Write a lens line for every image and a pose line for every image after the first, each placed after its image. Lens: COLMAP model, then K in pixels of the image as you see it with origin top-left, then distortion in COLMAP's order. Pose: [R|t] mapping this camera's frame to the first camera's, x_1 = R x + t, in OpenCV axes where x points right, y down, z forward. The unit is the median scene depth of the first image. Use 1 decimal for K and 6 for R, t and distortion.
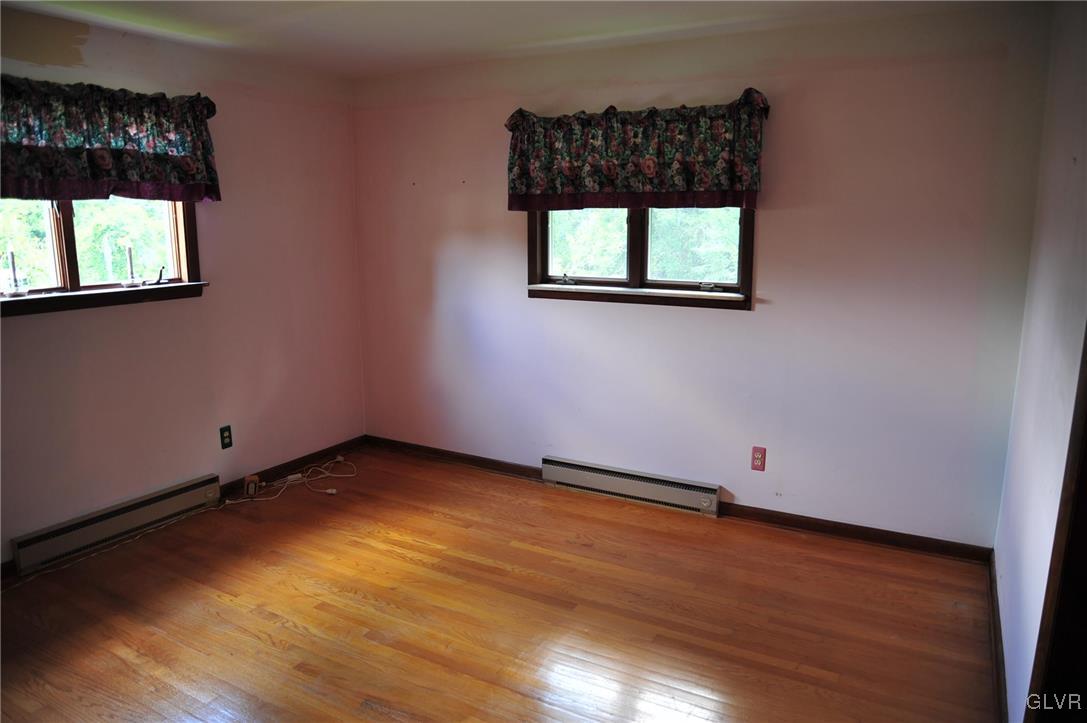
lens RADIAL K [[730.4, 0, 539.4], [0, 730.4, 362.1], [0, 0, 1]] dist [-0.090585, 0.028715]
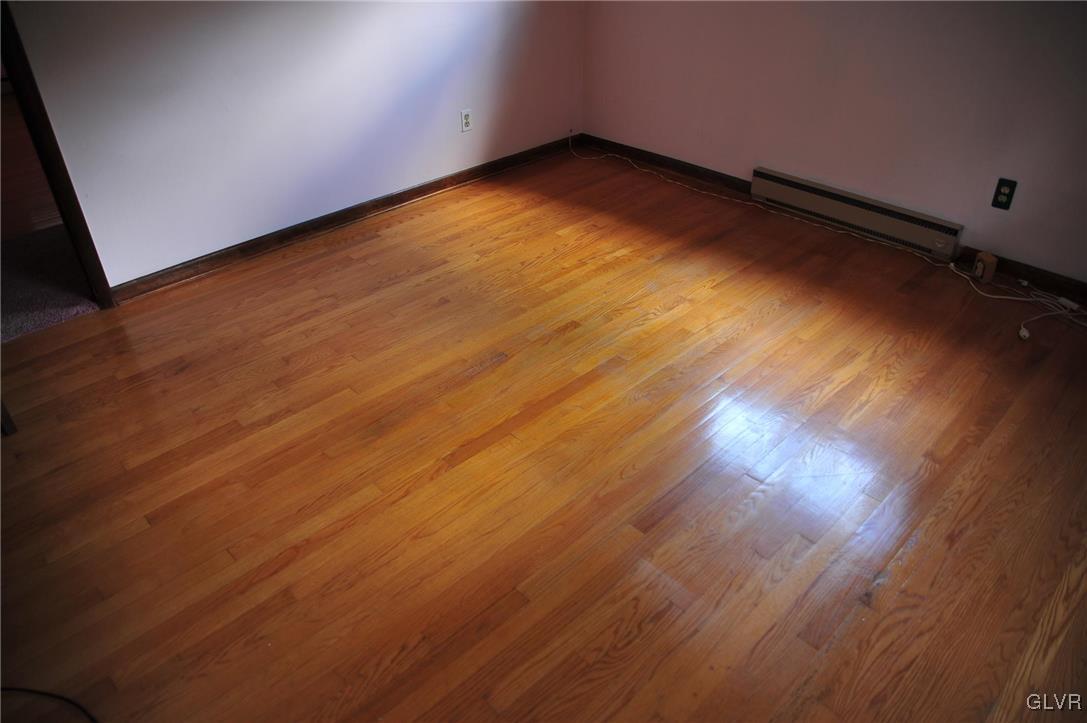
lens RADIAL K [[730.4, 0, 536.8], [0, 730.4, 366.4], [0, 0, 1]] dist [-0.090585, 0.028715]
pose [[-0.290548, 0.548281, -0.784200, 0.437533], [-0.152674, 0.782492, 0.603653, -0.141788], [0.944602, 0.295118, -0.143643, 0.812069]]
